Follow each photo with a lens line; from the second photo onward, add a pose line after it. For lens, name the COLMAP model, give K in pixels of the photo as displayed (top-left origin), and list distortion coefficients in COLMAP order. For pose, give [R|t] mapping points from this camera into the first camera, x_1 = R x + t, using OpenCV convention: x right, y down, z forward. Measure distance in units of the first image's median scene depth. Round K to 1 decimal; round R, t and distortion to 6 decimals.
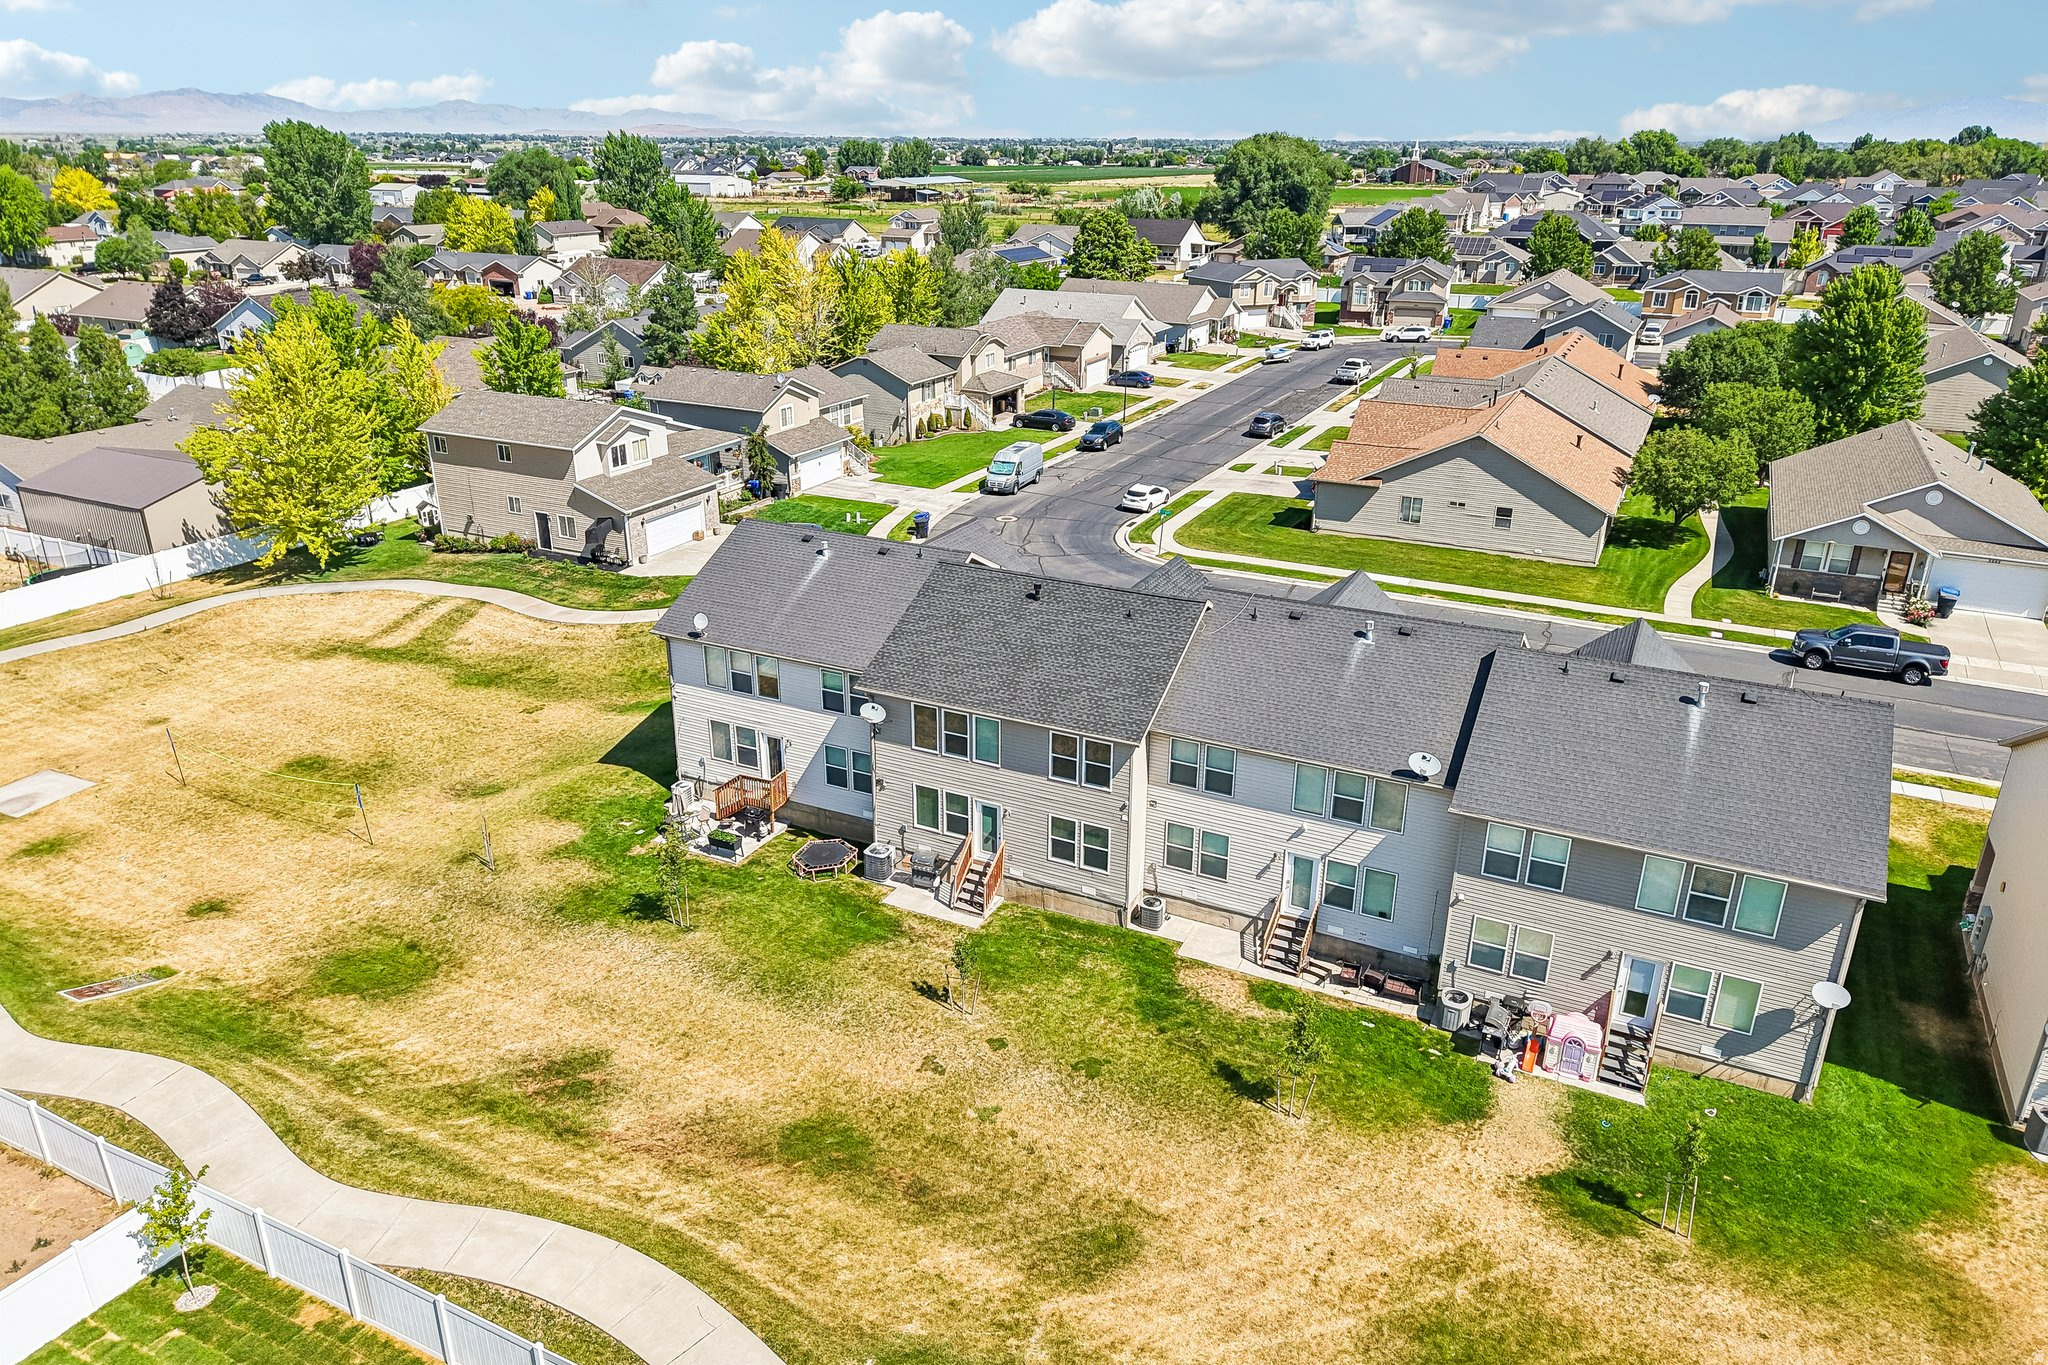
lens RADIAL K [[1369.4, 0, 1029.0], [0, 1369.4, 679.4], [0, 0, 1]] dist [0.090569, -0.149453]
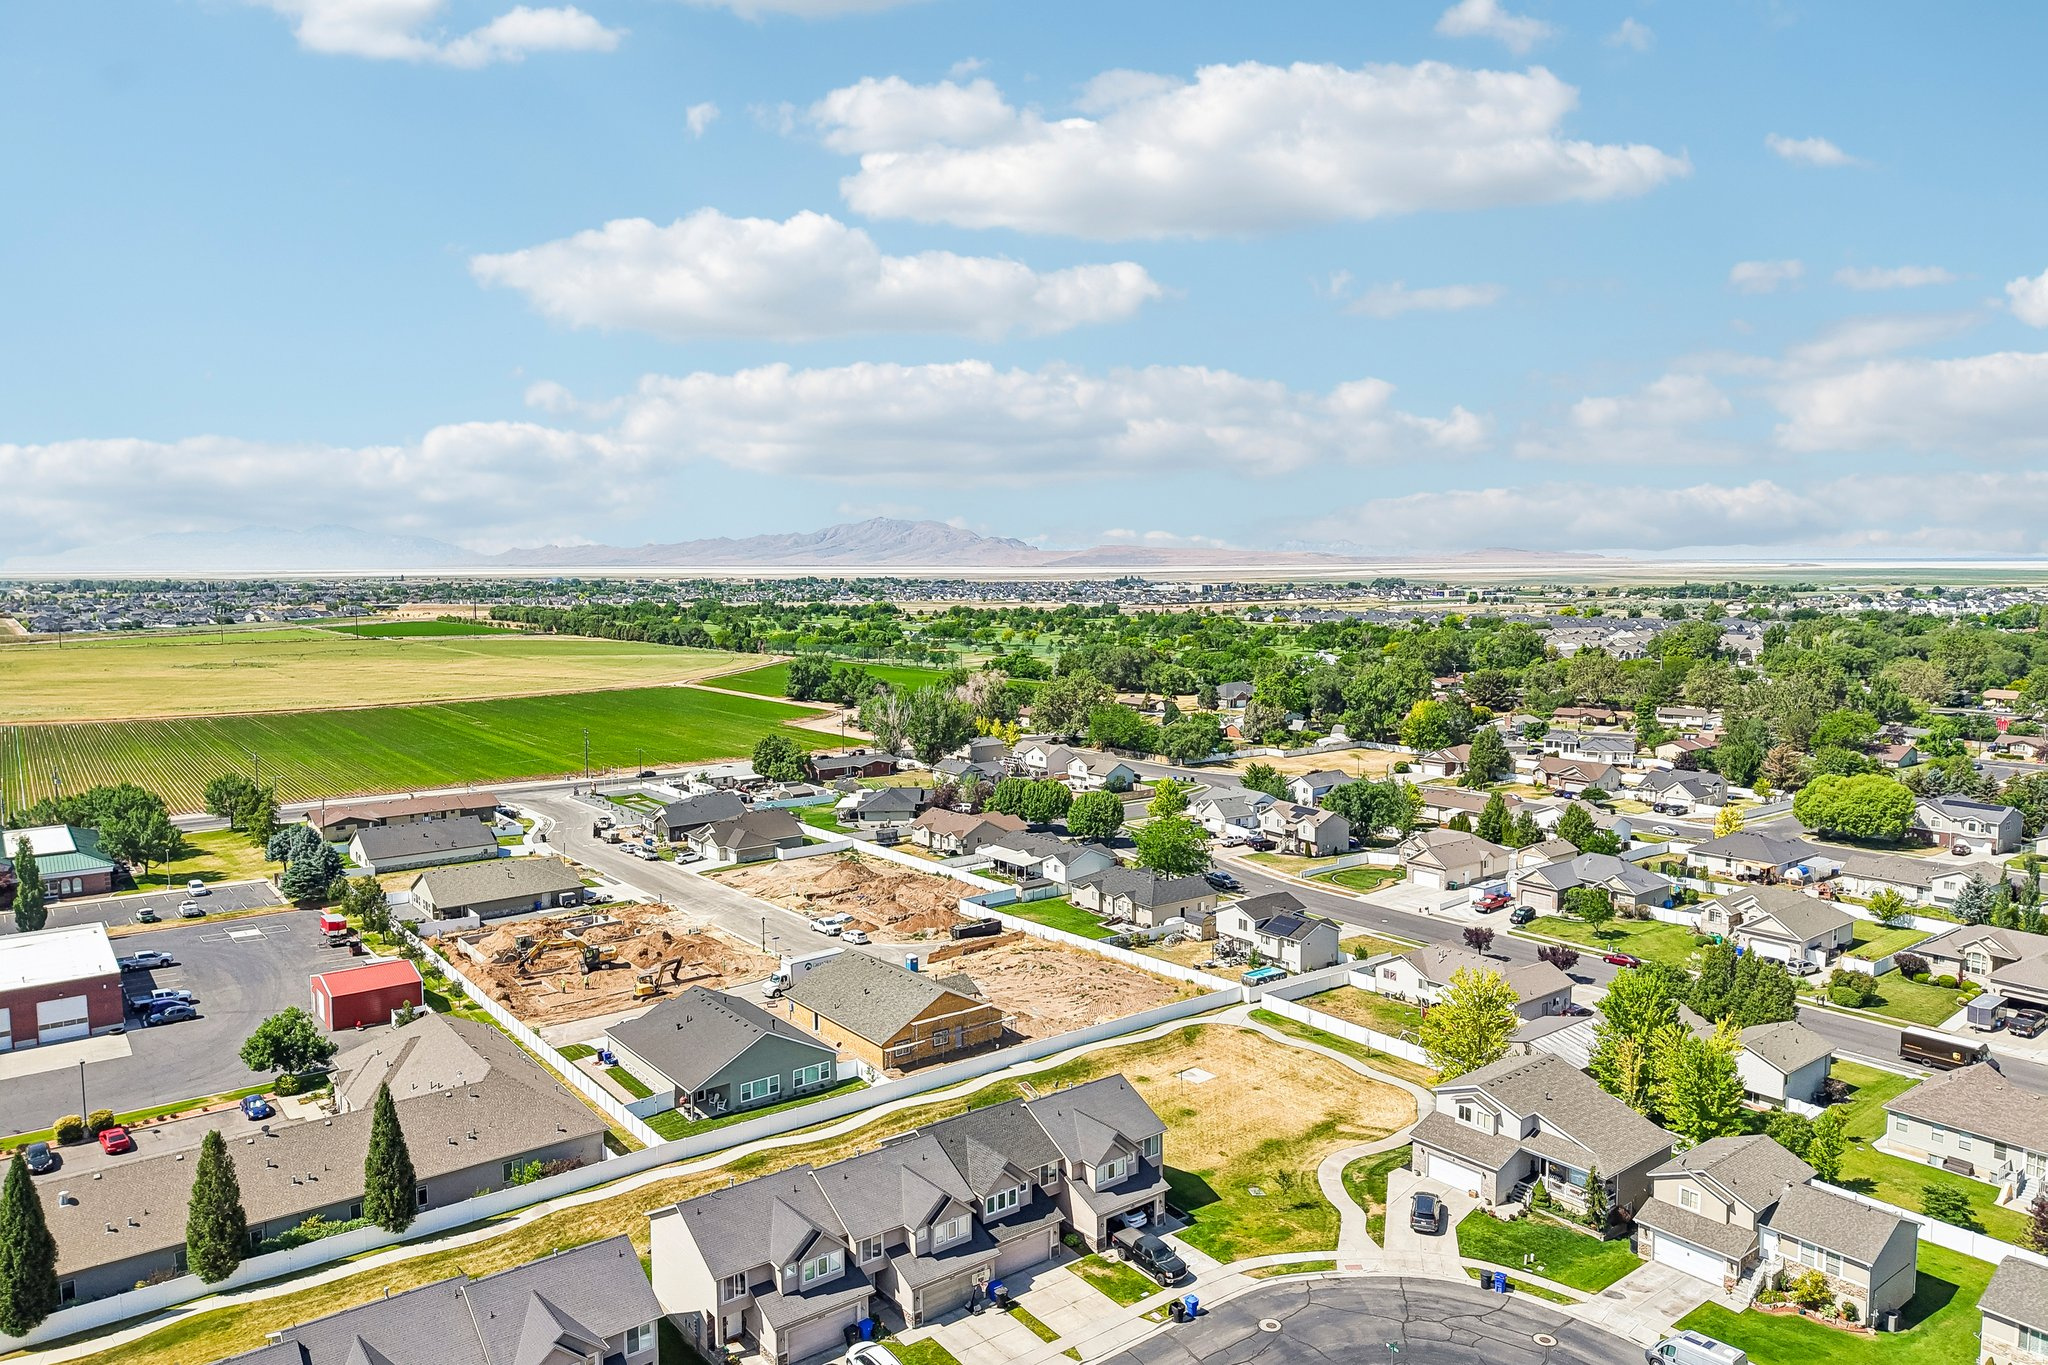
lens RADIAL K [[1381.8, 0, 1032.3], [0, 1381.8, 703.2], [0, 0, 1]] dist [0.040785, -0.053170]
pose [[-0.426878, 0.093507, -0.899462, 1.985563], [-0.334289, 0.907869, 0.253032, -1.306804], [0.840253, 0.408694, -0.356291, 1.640158]]
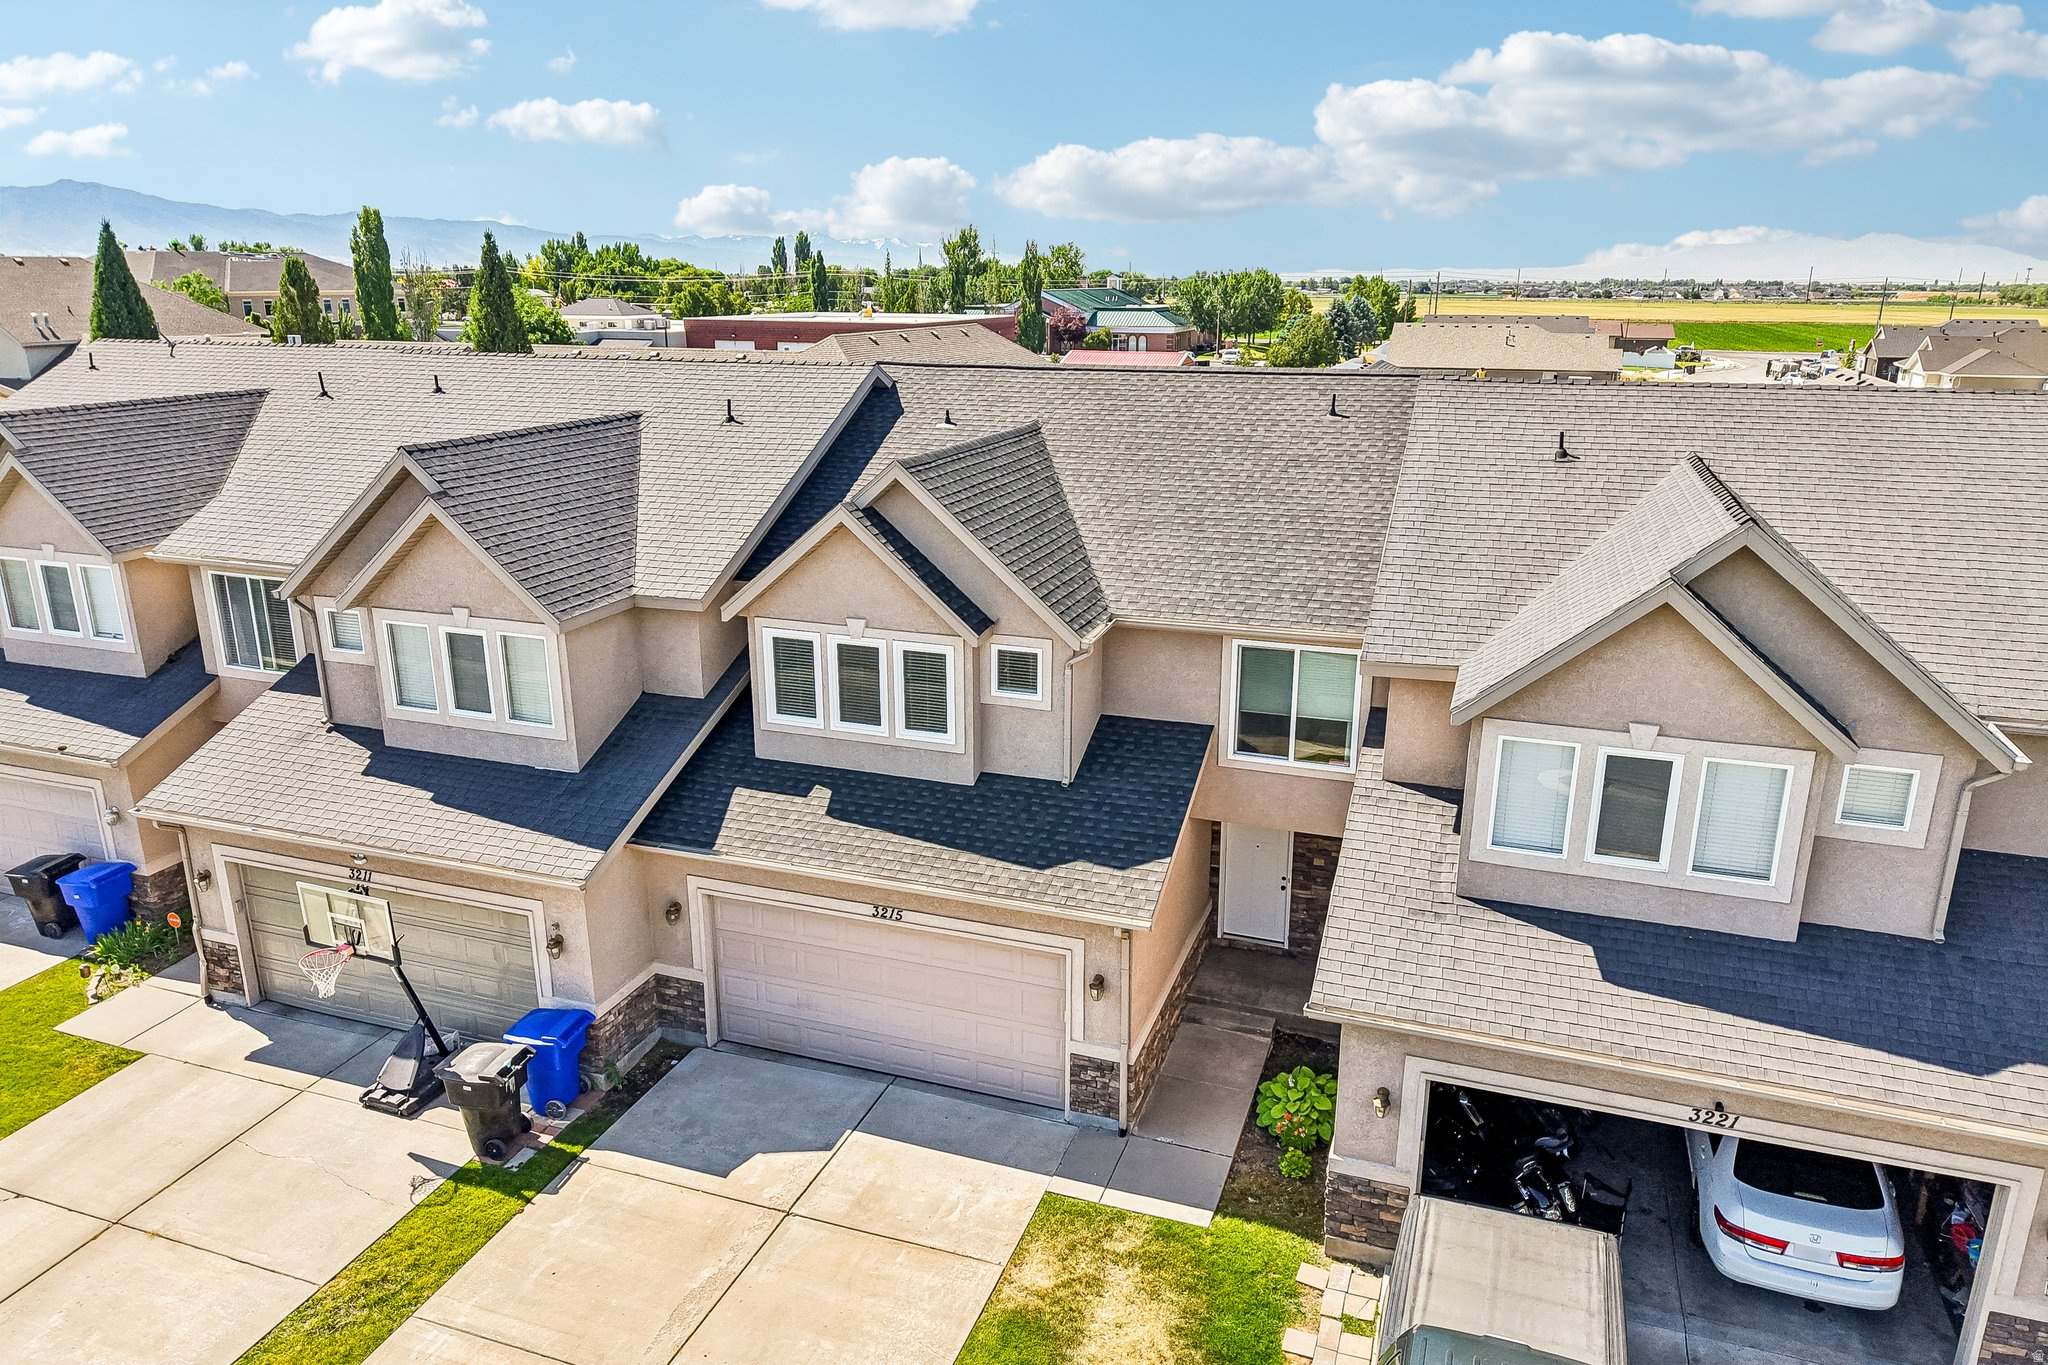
lens RADIAL K [[1372.9, 0, 1030.0], [0, 1372.9, 684.1], [0, 0, 1]] dist [0.011787, -0.007449]
pose [[-0.991745, 0.025740, -0.125615, 0.130065], [-0.057733, 0.785090, 0.616685, -0.281651], [0.114493, 0.618847, -0.777123, 1.455818]]
